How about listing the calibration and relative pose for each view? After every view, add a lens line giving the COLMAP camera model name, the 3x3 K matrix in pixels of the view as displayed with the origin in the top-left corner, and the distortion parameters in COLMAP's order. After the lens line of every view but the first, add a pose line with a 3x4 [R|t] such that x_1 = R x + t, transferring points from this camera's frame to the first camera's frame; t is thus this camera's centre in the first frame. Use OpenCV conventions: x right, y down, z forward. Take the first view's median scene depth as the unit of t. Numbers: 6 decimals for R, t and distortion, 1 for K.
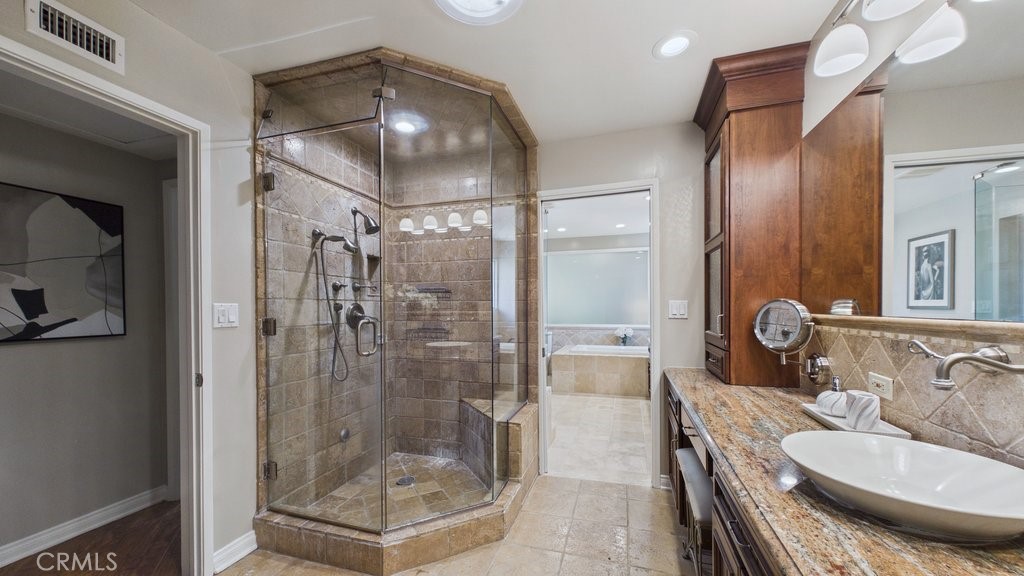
lens RADIAL K [[375.7, 0, 512.6], [0, 375.7, 308.6], [0, 0, 1]] dist [0.007298, 0.000049]
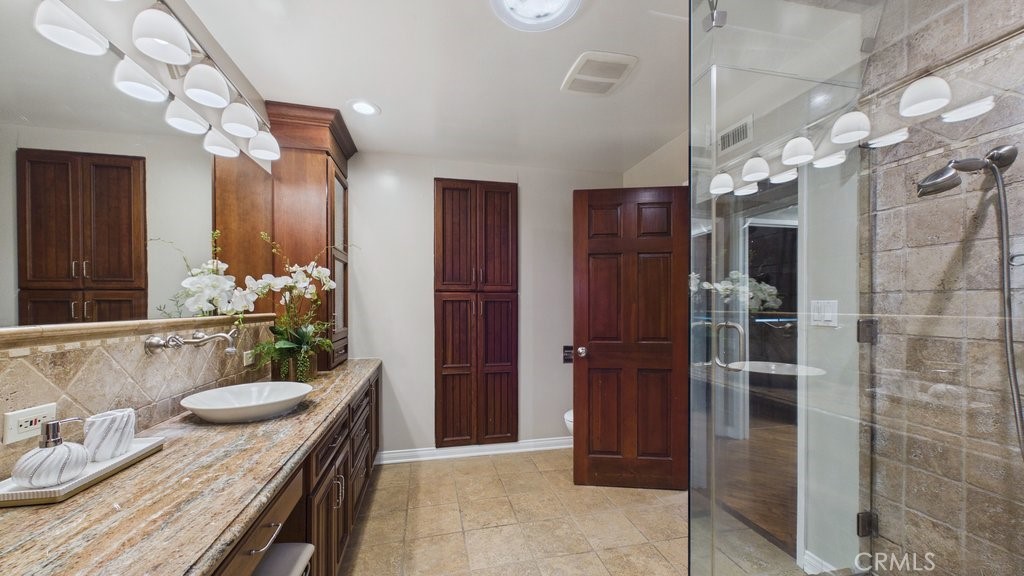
lens RADIAL K [[375.7, 0, 512.6], [0, 375.7, 308.6], [0, 0, 1]] dist [0.007298, 0.000049]
pose [[-0.868894, 0.012490, -0.494841, 0.483140], [0.004738, 0.999846, 0.016918, -0.017443], [0.494975, 0.012356, -0.868819, 1.879289]]
